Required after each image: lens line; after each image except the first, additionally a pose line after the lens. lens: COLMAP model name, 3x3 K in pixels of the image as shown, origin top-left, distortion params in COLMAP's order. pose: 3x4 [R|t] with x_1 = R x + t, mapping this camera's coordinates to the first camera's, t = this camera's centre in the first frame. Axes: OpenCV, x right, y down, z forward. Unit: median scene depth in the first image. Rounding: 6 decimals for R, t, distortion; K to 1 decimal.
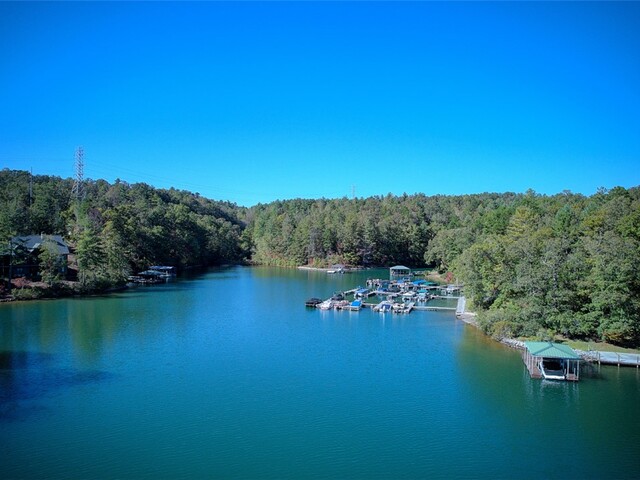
lens RADIAL K [[462.5, 0, 319.5], [0, 462.5, 240.0], [0, 0, 1]] dist [-0.065572, 0.051756]
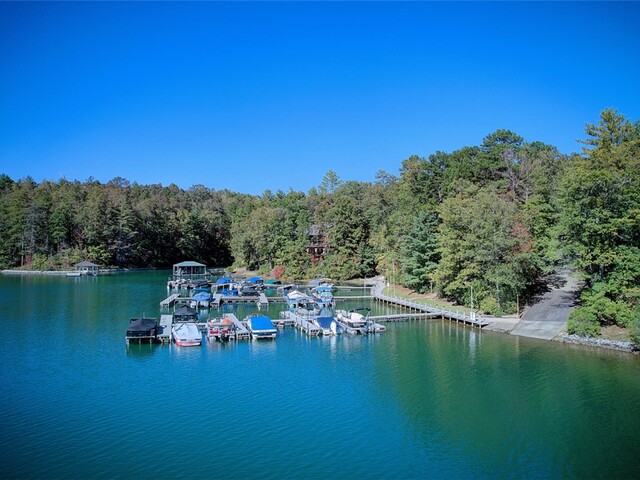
lens RADIAL K [[462.5, 0, 320.0], [0, 462.5, 244.4], [0, 0, 1]] dist [-0.065572, 0.051756]
pose [[0.813675, 0.002830, 0.581313, -0.053571], [0.004042, 0.999936, -0.010526, 0.033350], [-0.581306, 0.010914, 0.813612, 0.290568]]
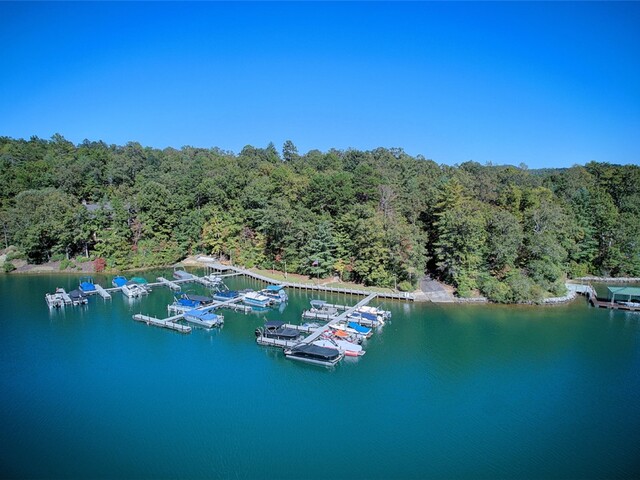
lens RADIAL K [[462.5, 0, 321.6], [0, 462.5, 240.5], [0, 0, 1]] dist [-0.065572, 0.051756]
pose [[0.111686, -0.127313, 0.985555, -0.242139], [0.009726, 0.991852, 0.127024, -0.027005], [-0.993696, -0.004602, 0.112014, 0.449960]]
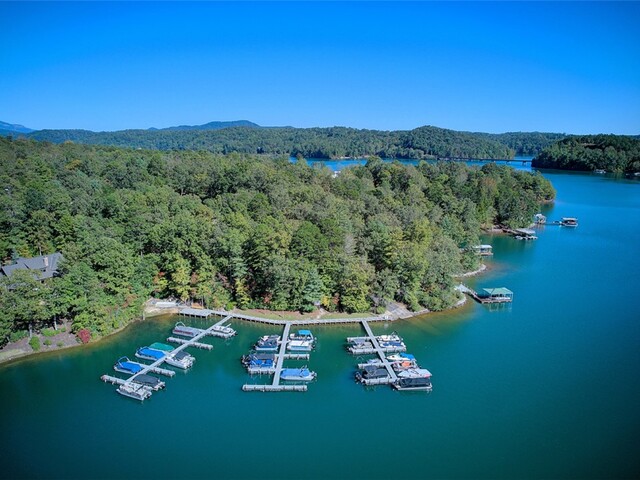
lens RADIAL K [[462.5, 0, 322.2], [0, 462.5, 240.6], [0, 0, 1]] dist [-0.065572, 0.051756]
pose [[-0.428199, -0.203998, 0.880358, -0.292630], [0.005045, 0.973633, 0.228065, -0.144244], [-0.903670, 0.102098, -0.415880, 0.703432]]
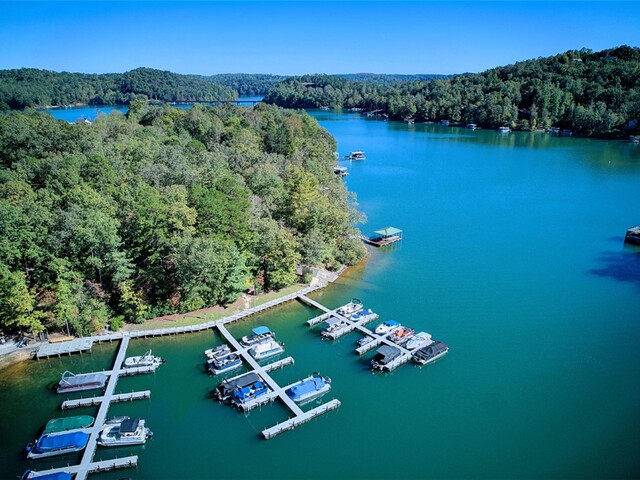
lens RADIAL K [[462.5, 0, 320.7], [0, 462.5, 243.7], [0, 0, 1]] dist [-0.065572, 0.051756]
pose [[-0.863317, -0.172770, 0.474168, -0.082889], [0.002615, 0.938029, 0.346546, -0.132556], [-0.504656, 0.300419, -0.809364, 0.781106]]
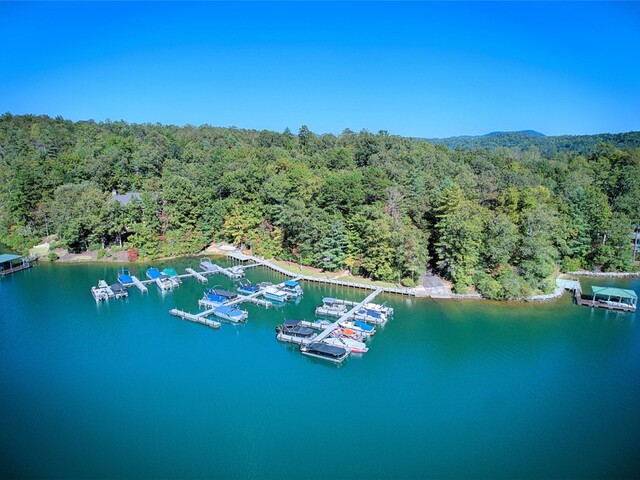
lens RADIAL K [[462.5, 0, 321.6], [0, 462.5, 240.5], [0, 0, 1]] dist [-0.065572, 0.051756]
pose [[0.144498, -0.200024, 0.969077, -0.279916], [0.009480, 0.979590, 0.200780, -0.064802], [-0.989460, -0.019826, 0.143446, 0.442349]]
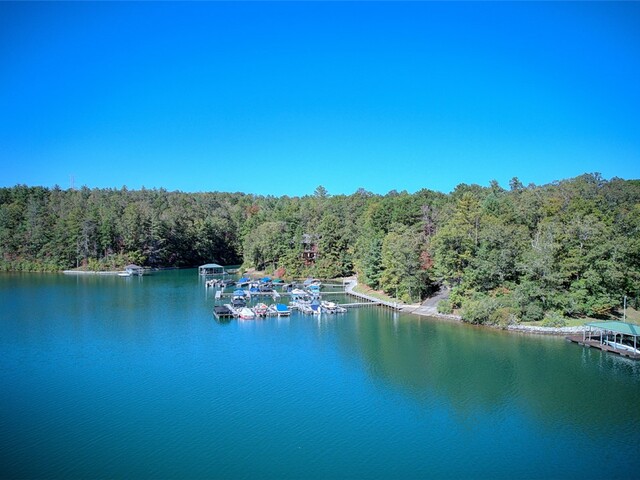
lens RADIAL K [[462.5, 0, 321.4], [0, 462.5, 245.9], [0, 0, 1]] dist [-0.065572, 0.051756]
pose [[0.801127, -0.012875, 0.598356, -0.156983], [0.005999, 0.999891, 0.013482, 0.009550], [-0.598464, -0.007211, 0.801117, 0.146074]]
